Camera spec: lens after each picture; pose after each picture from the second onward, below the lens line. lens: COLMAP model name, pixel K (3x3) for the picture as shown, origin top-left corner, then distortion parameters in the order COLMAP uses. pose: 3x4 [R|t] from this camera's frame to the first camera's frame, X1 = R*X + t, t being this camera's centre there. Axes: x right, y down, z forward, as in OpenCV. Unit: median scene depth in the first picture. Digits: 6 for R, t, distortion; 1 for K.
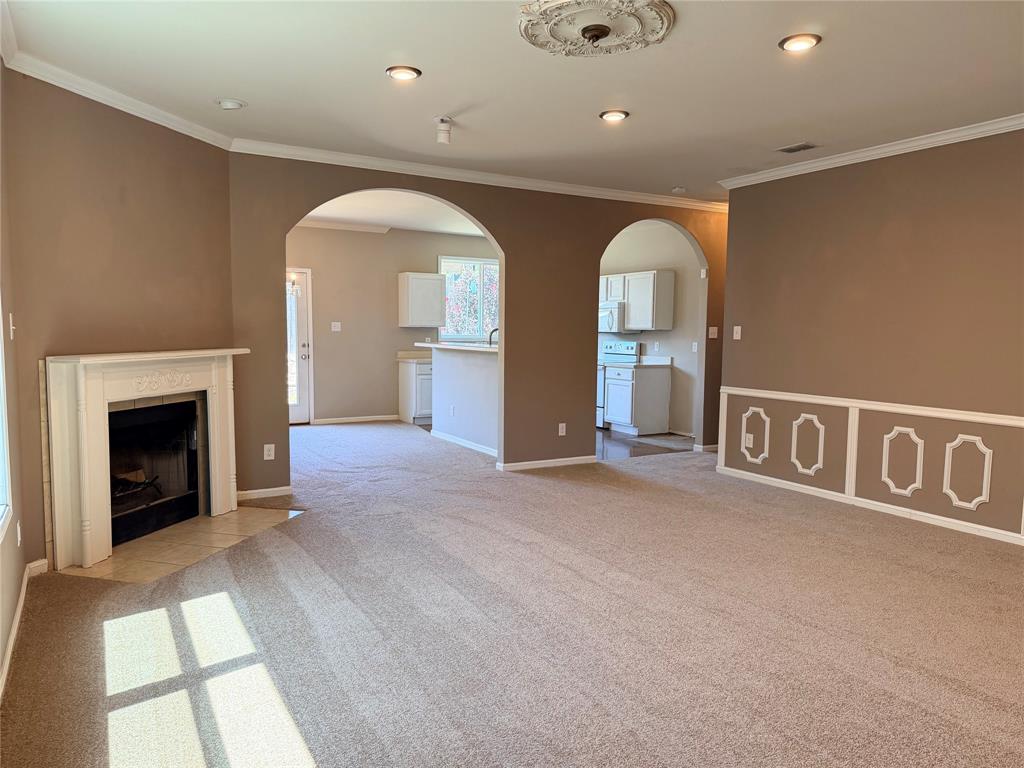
lens RADIAL K [[712.2, 0, 513.0], [0, 712.2, 387.5], [0, 0, 1]] dist [0.062143, -0.002011]
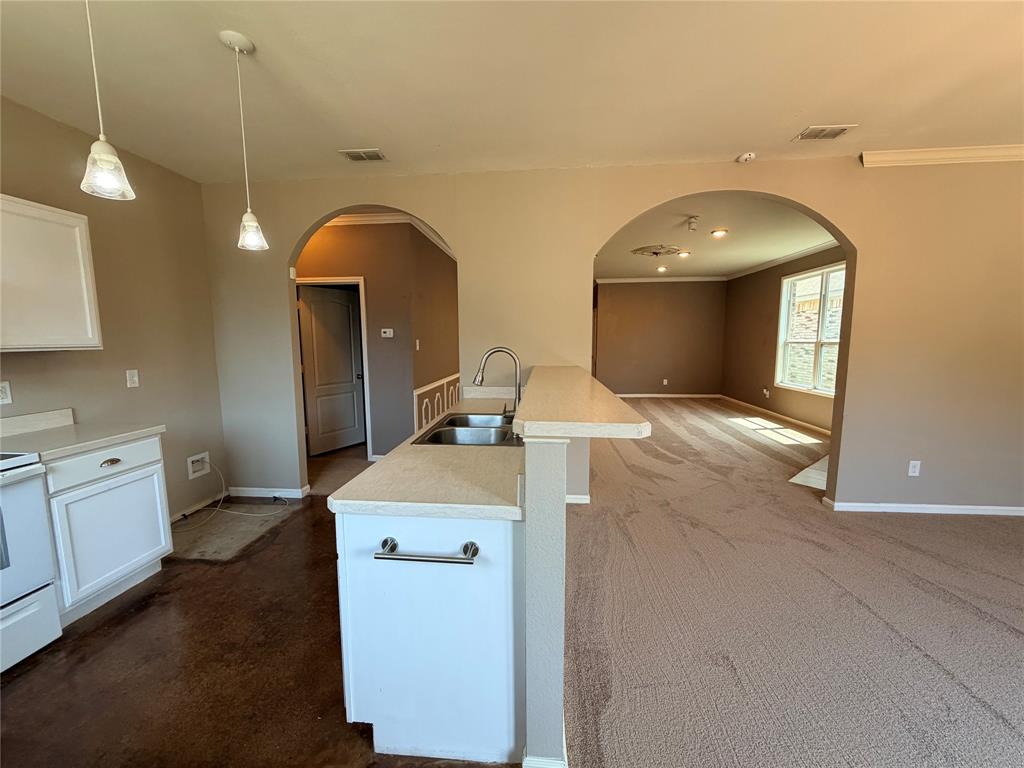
lens RADIAL K [[409.0, 0, 512.5], [0, 409.0, 387.8], [0, 0, 1]] dist [0.003458, -0.000858]
pose [[-0.824760, -0.075447, 0.560427, -0.207721], [0.043475, 0.979666, 0.195867, -0.125900], [-0.563809, 0.185909, -0.804710, 1.399042]]
